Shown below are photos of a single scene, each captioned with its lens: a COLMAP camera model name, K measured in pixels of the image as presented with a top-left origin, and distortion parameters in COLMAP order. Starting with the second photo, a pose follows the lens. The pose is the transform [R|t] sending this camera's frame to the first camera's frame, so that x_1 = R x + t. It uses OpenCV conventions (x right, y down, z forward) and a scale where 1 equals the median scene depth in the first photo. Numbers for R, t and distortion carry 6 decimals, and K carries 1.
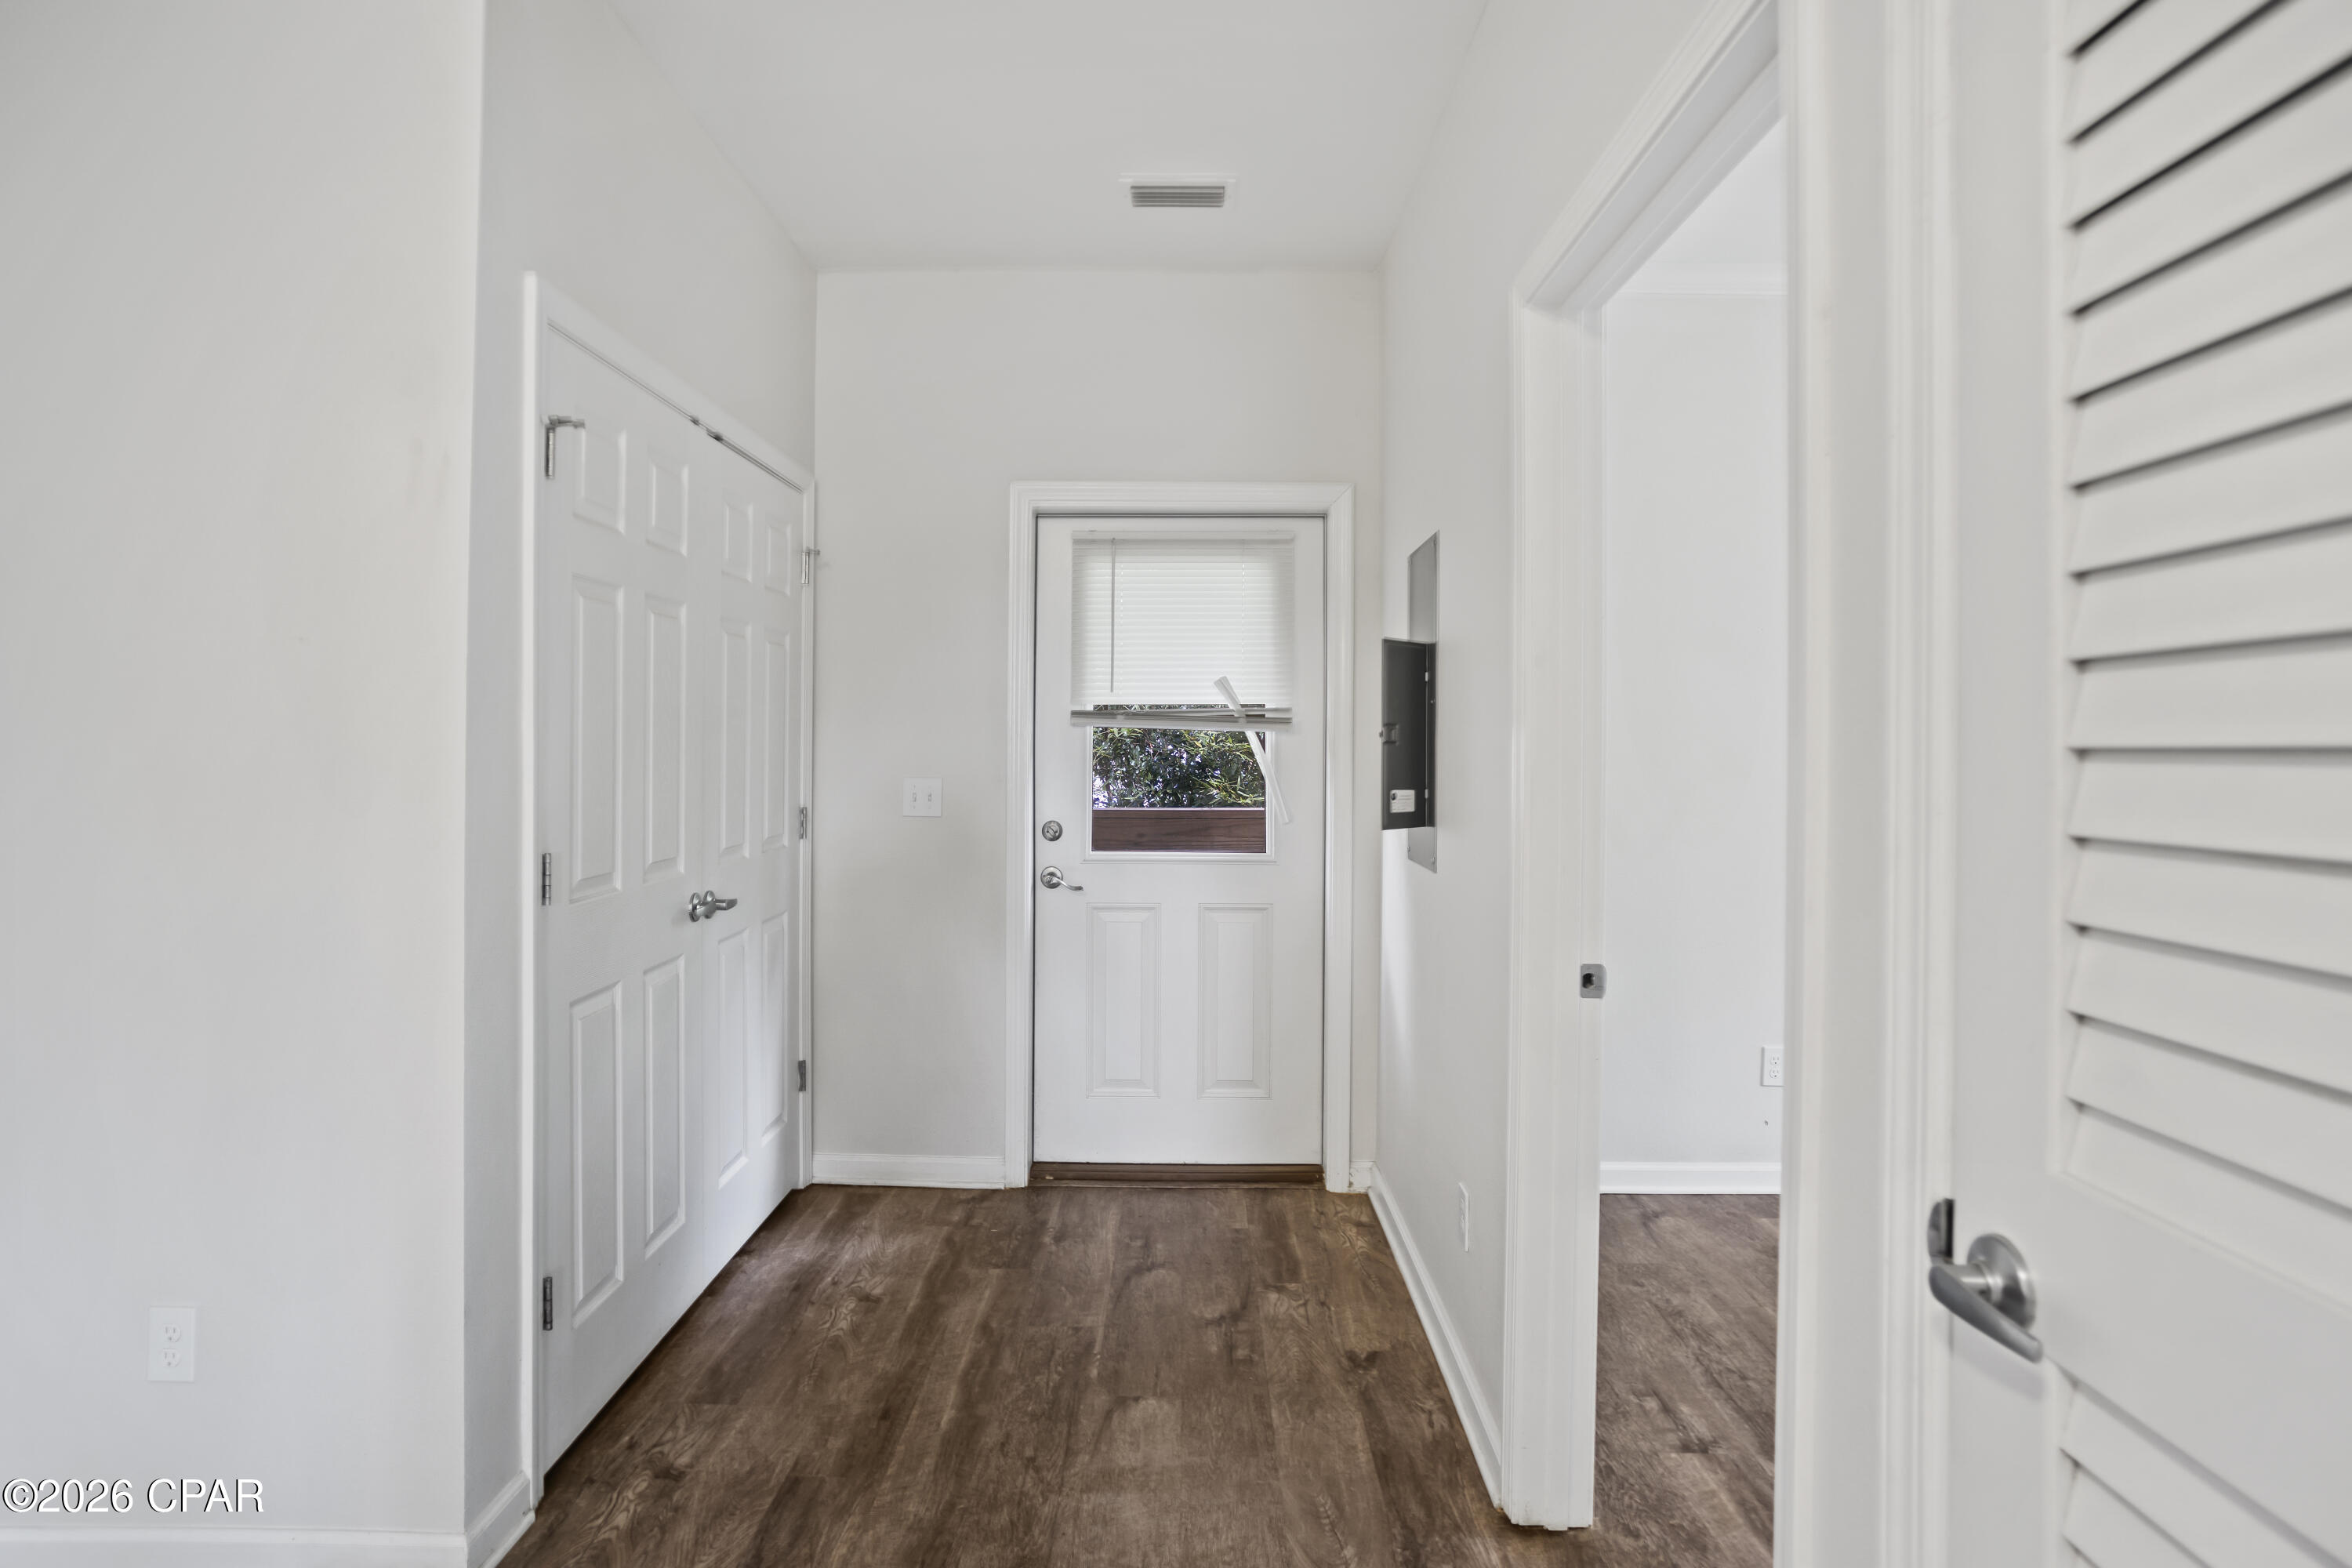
lens RADIAL K [[1270.9, 0, 1138.4], [0, 1270.9, 775.9], [0, 0, 1]] dist [-0.042536, 0.024201]
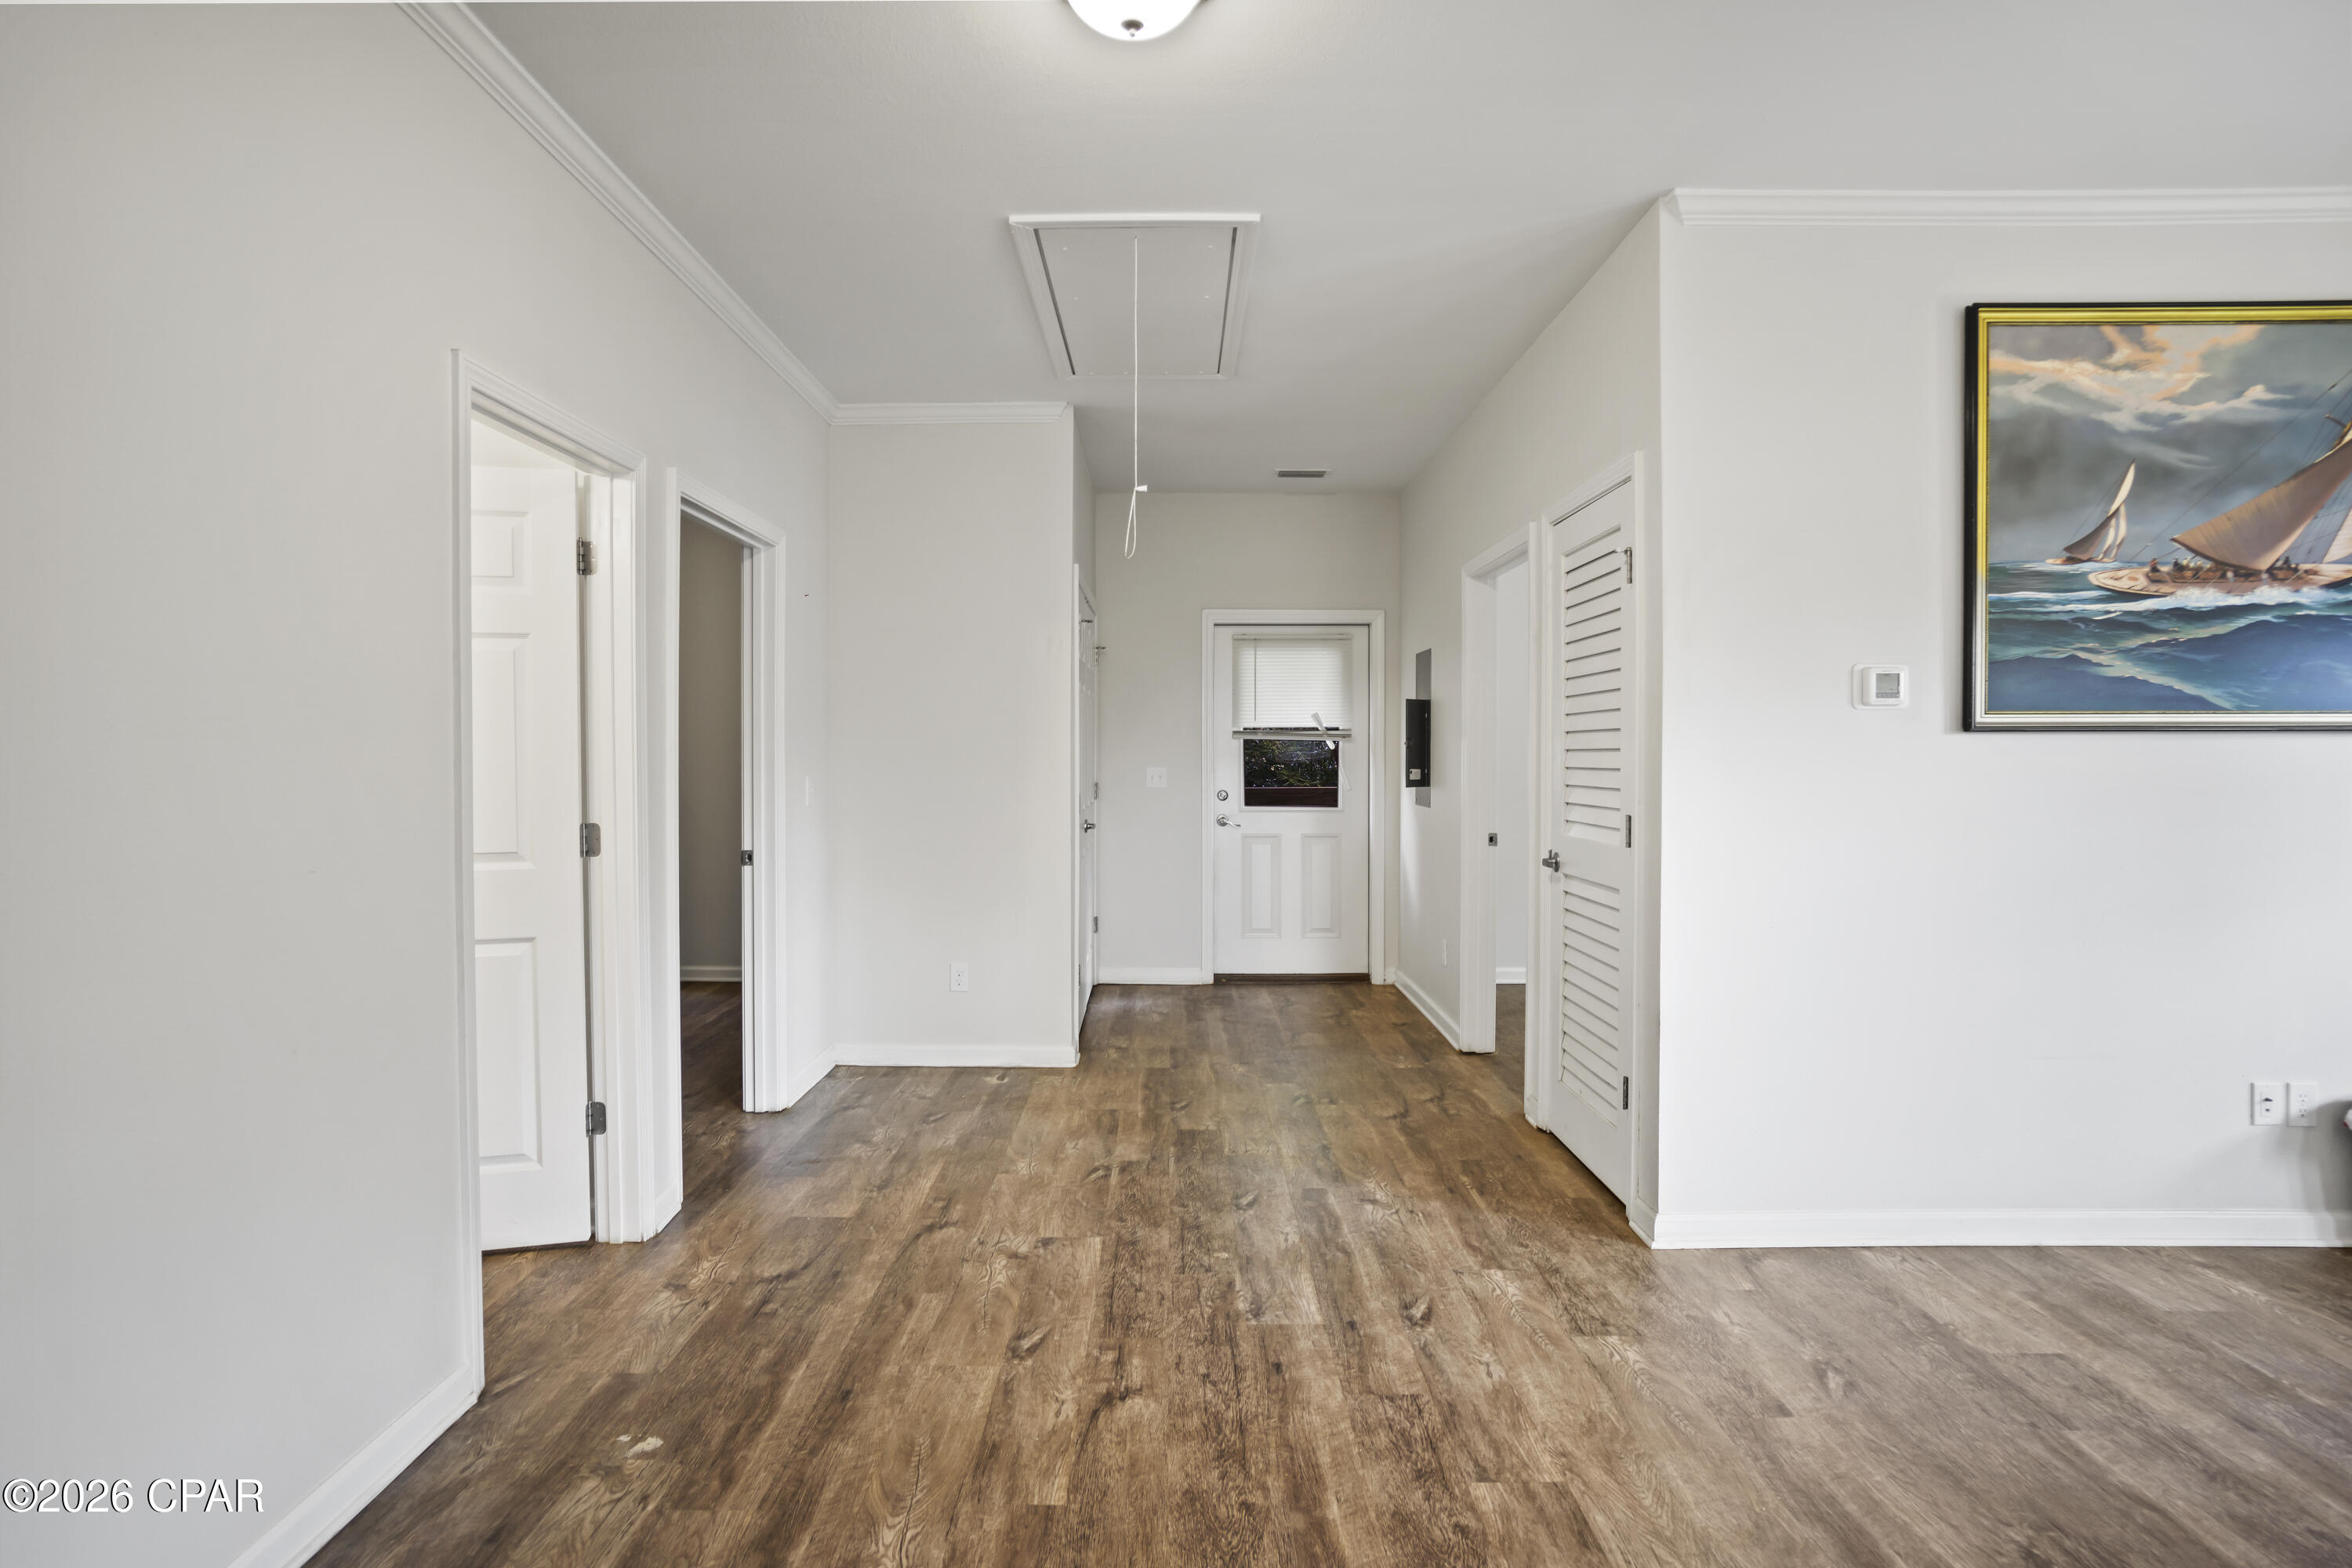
lens RADIAL K [[1270.9, 0, 1138.4], [0, 1270.9, 775.9], [0, 0, 1]] dist [-0.042536, 0.024201]
pose [[0.999889, -0.003157, 0.014541, -0.234880], [0.003199, 0.999991, -0.002841, 0.021189], [-0.014532, 0.002887, 0.999890, -0.920202]]
